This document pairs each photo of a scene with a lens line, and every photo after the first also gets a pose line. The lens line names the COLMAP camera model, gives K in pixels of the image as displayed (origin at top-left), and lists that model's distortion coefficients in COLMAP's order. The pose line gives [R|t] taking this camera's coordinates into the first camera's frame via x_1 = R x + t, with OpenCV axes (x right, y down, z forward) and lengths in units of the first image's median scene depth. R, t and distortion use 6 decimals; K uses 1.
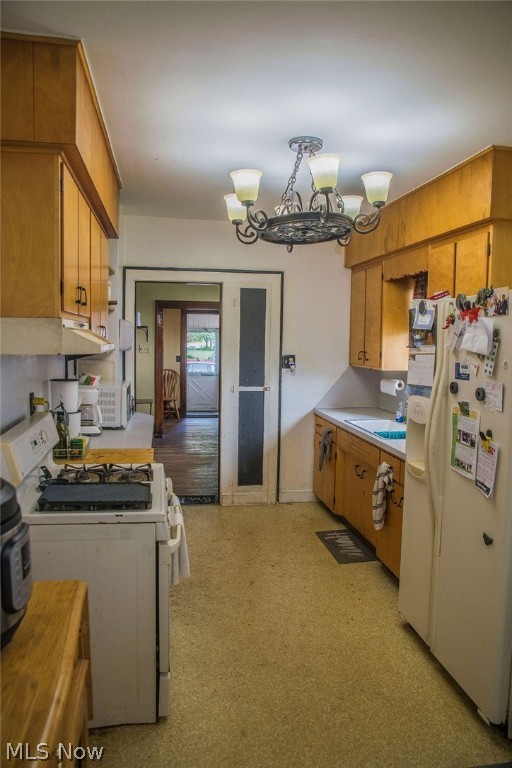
lens RADIAL K [[524.9, 0, 259.2], [0, 524.9, 383.8], [0, 0, 1]] dist [-0.095534, 0.007132]
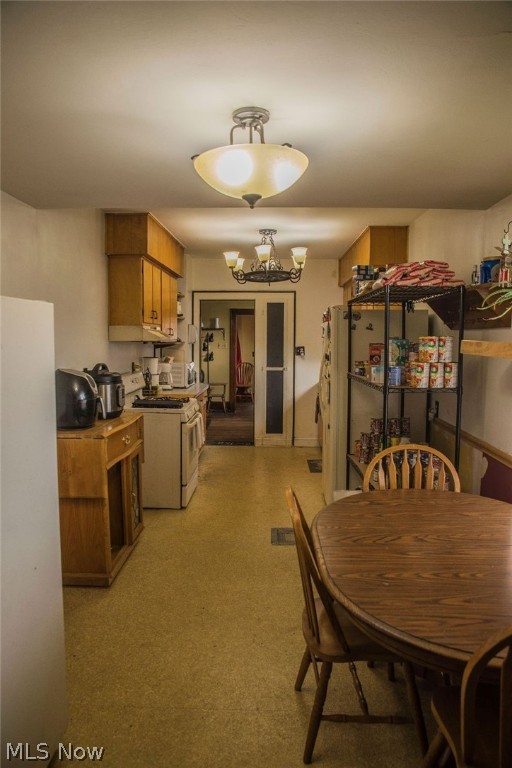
lens RADIAL K [[524.9, 0, 258.2], [0, 524.9, 385.5], [0, 0, 1]] dist [-0.095534, 0.007132]
pose [[0.978432, 0.008176, -0.206408, 0.287157], [-0.008159, 0.999966, 0.000931, 0.064428], [0.206408, 0.000773, 0.978466, -0.559585]]
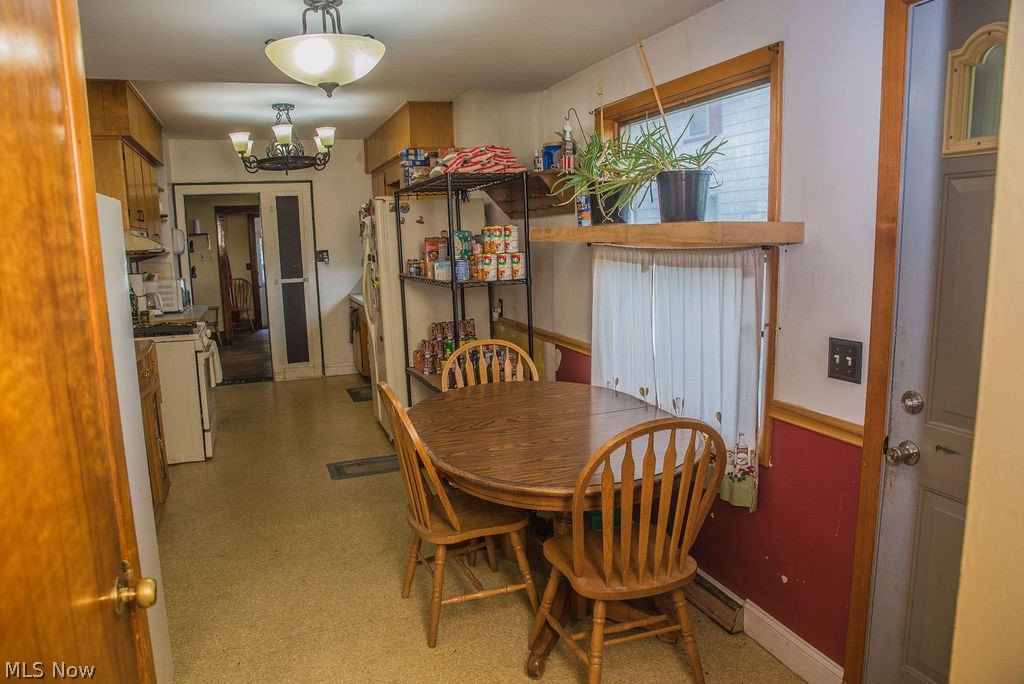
lens RADIAL K [[695.3, 0, 508.6], [0, 695.3, 345.6], [0, 0, 1]] dist [-0.102512, 0.013970]
pose [[0.983555, -0.075134, 0.164237, 0.228663], [0.064026, 0.995353, 0.071918, 0.086415], [-0.168877, -0.060220, 0.983796, -0.712459]]
